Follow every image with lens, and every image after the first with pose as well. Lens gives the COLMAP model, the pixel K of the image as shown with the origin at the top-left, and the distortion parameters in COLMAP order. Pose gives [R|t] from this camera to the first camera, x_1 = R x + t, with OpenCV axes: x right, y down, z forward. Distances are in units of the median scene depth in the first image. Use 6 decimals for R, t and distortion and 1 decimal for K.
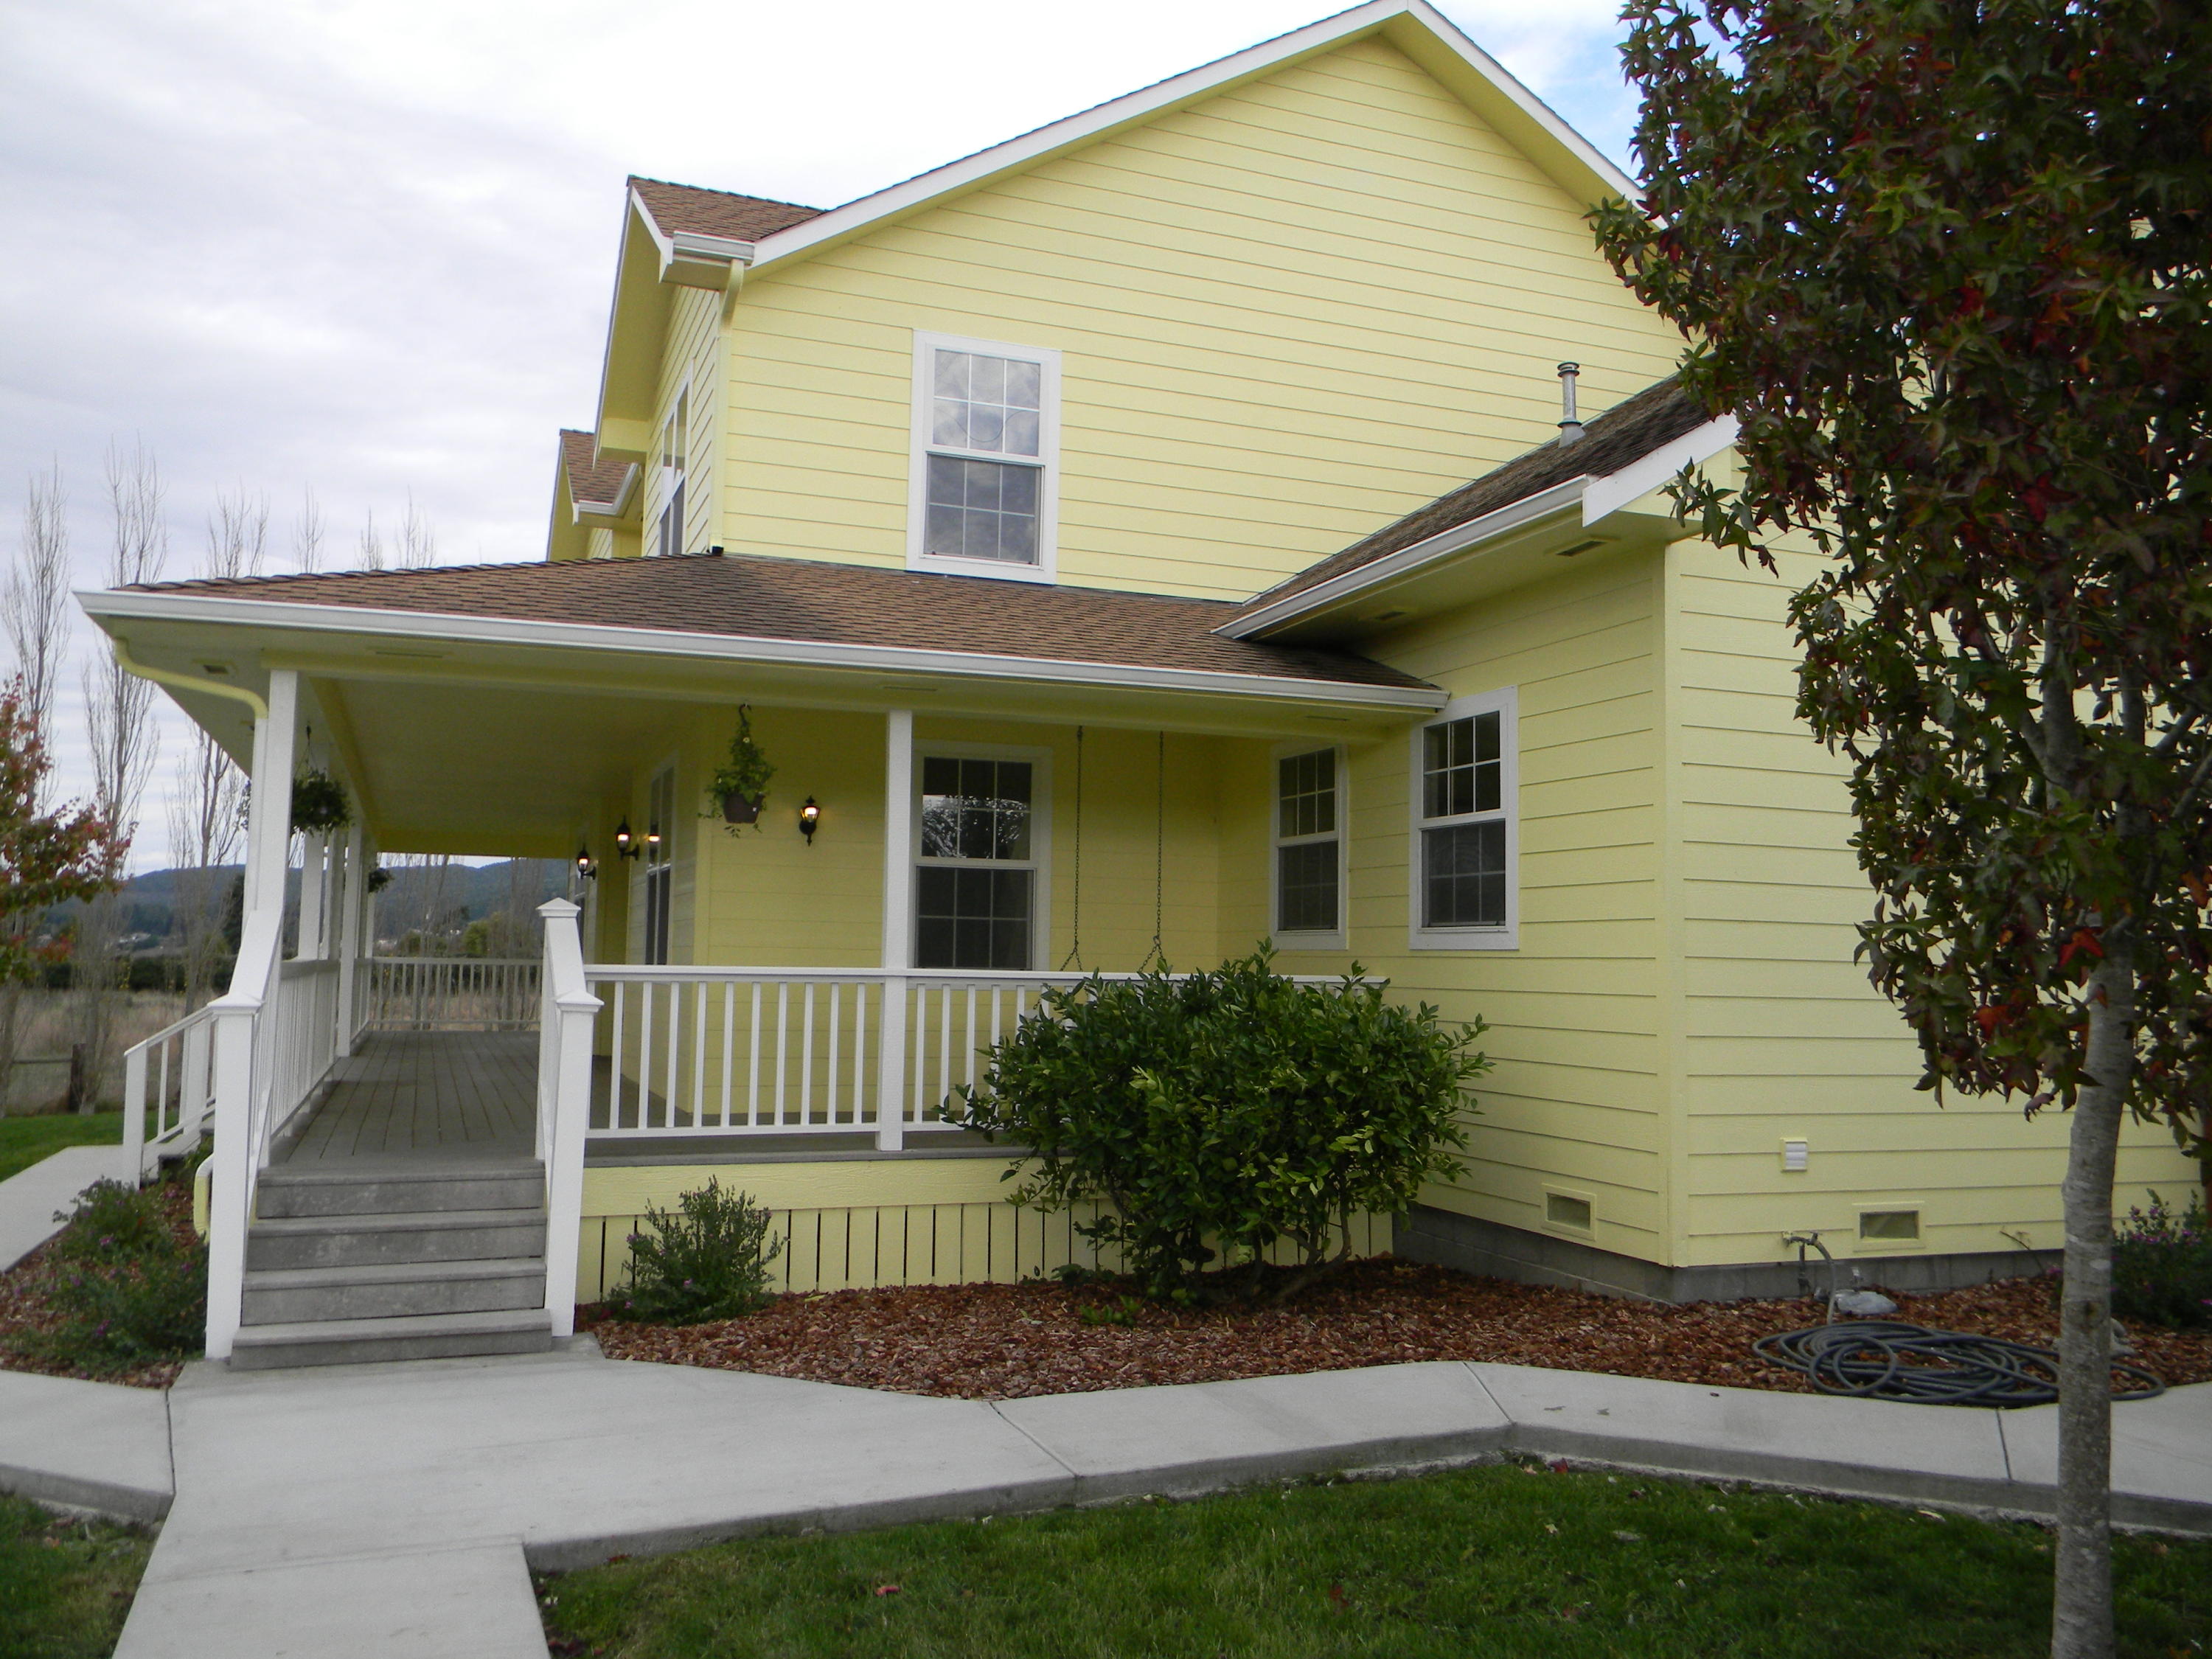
lens RADIAL K [[1789.5, 0, 1103.4], [0, 1789.5, 815.5], [0, 0, 1]] dist [0.000648, -0.007830]
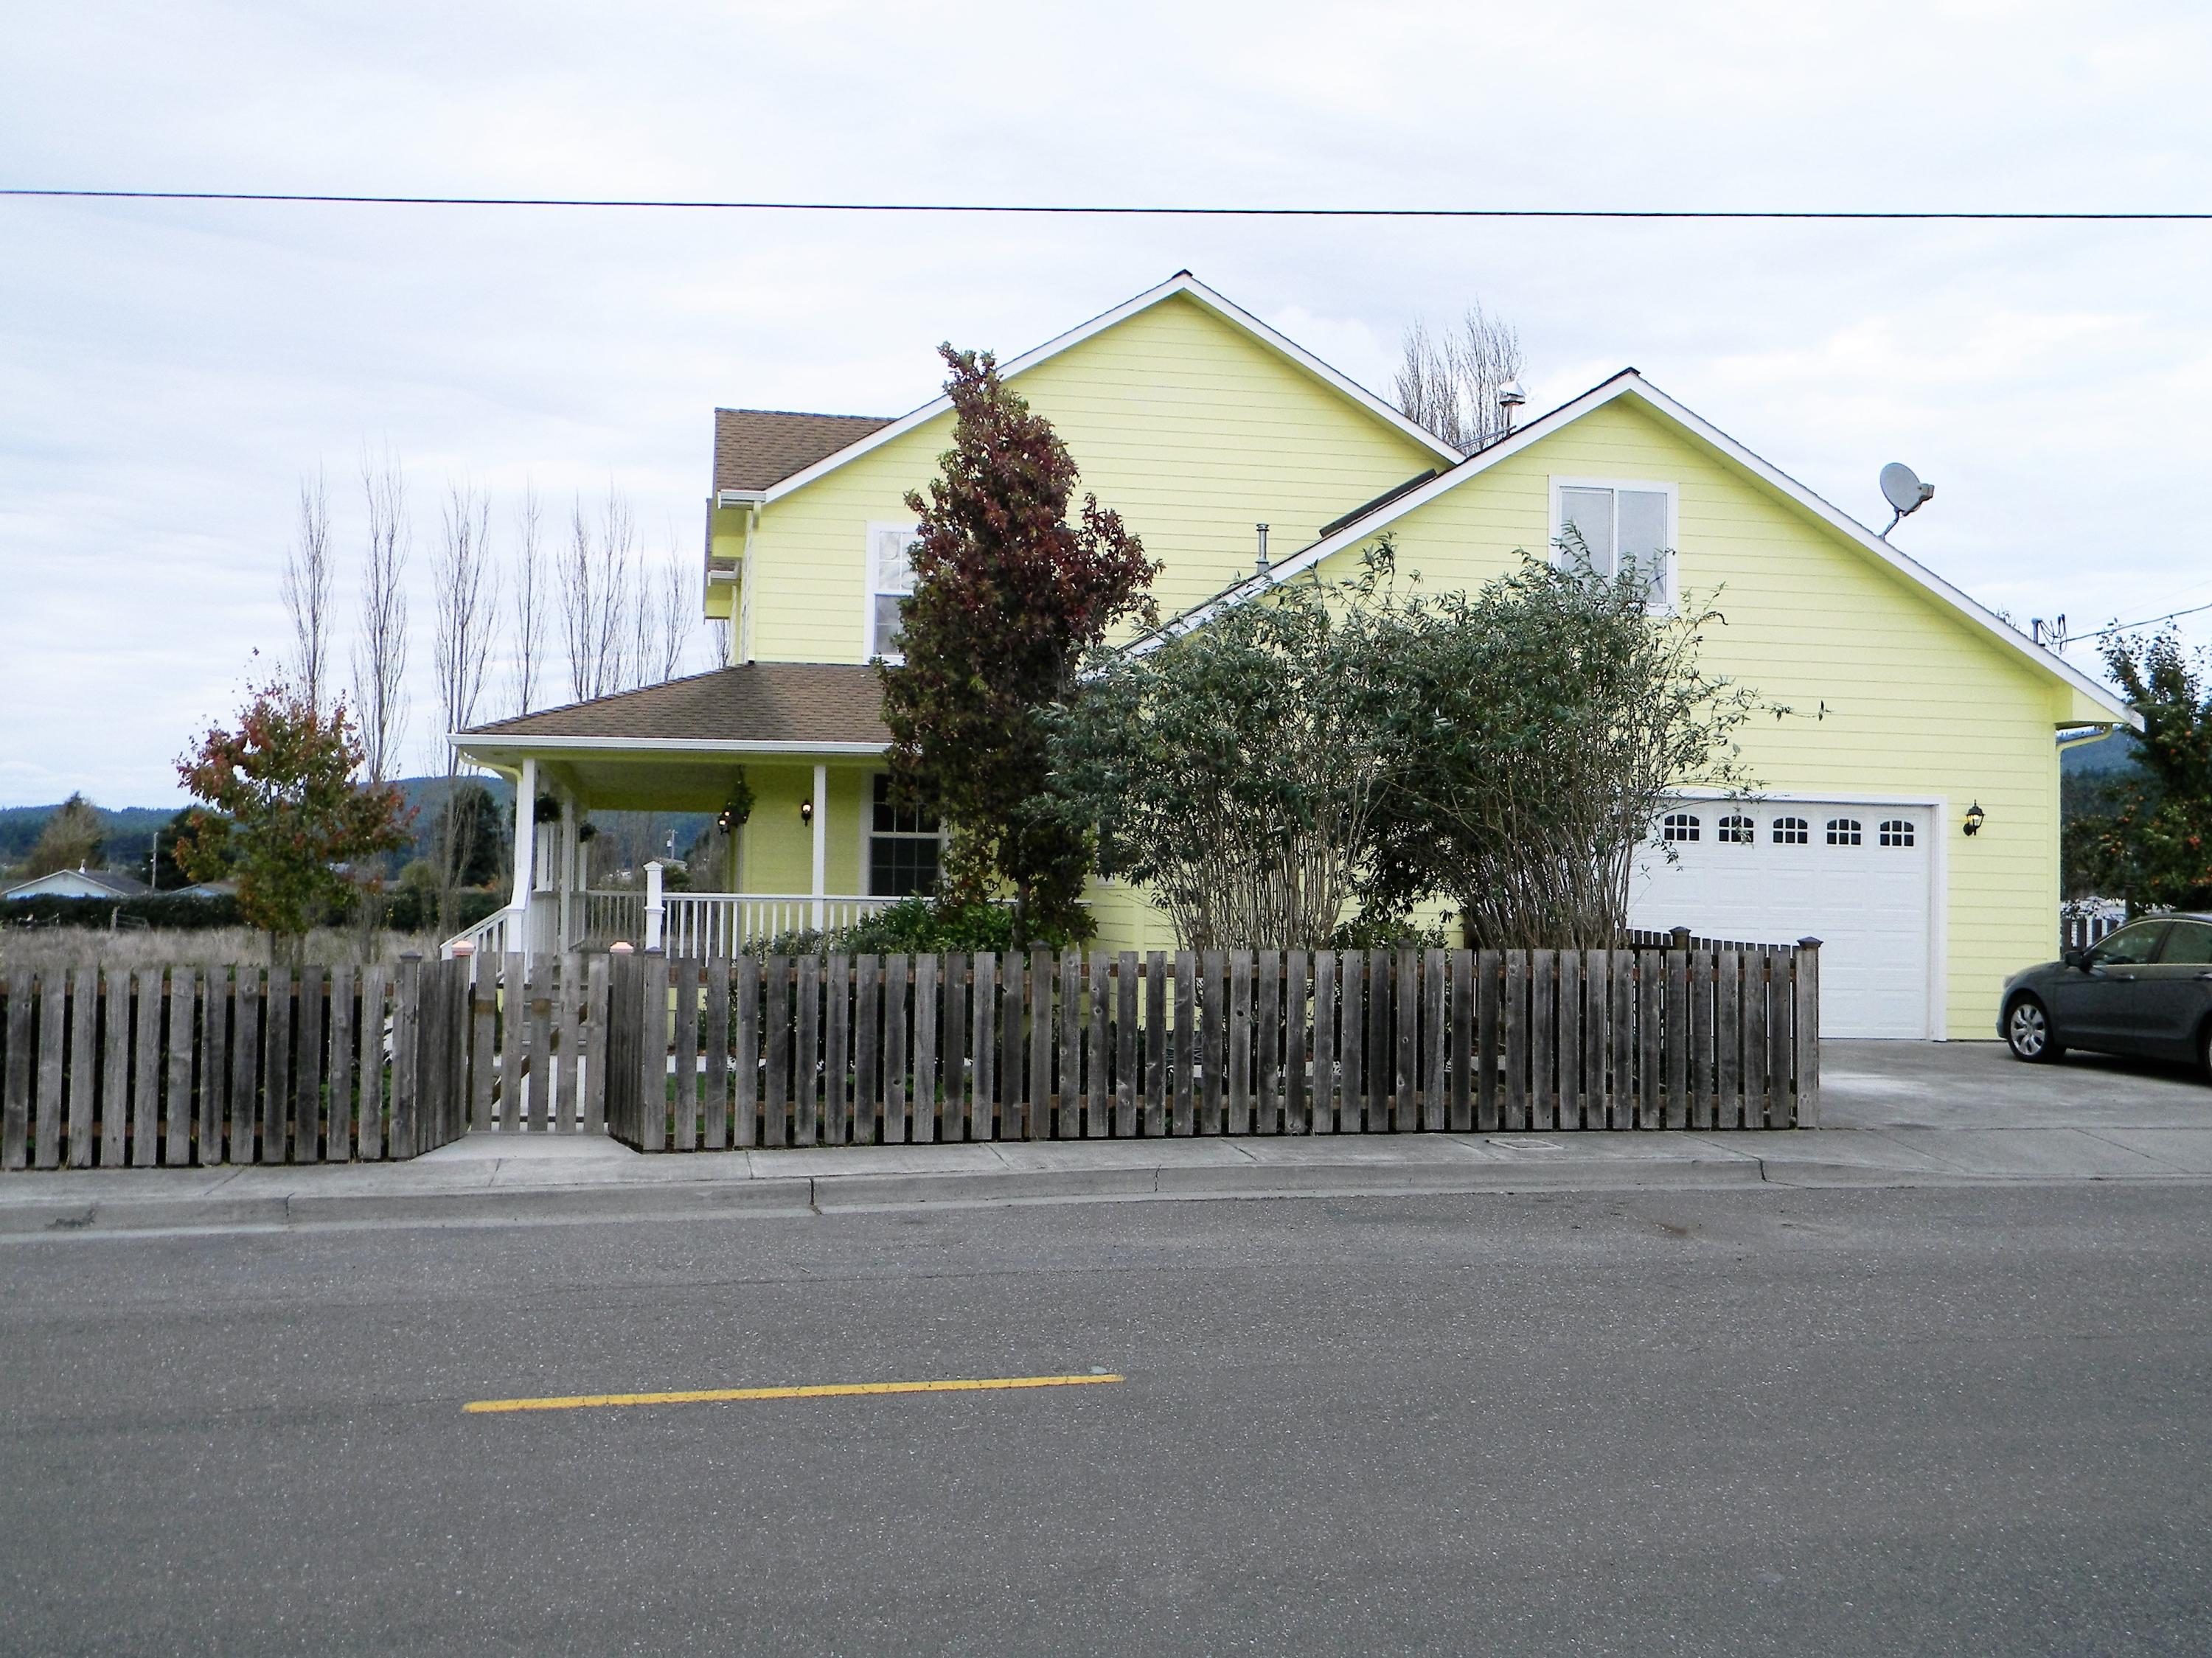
lens RADIAL K [[2305.0, 0, 1109.6], [0, 2305.0, 832.6], [0, 0, 1]] dist [0.005324, 0.000000]
pose [[0.985020, -0.005261, -0.172357, 0.443437], [0.014460, 0.998534, 0.052160, -0.077231], [0.171830, -0.053871, 0.983652, -1.010361]]
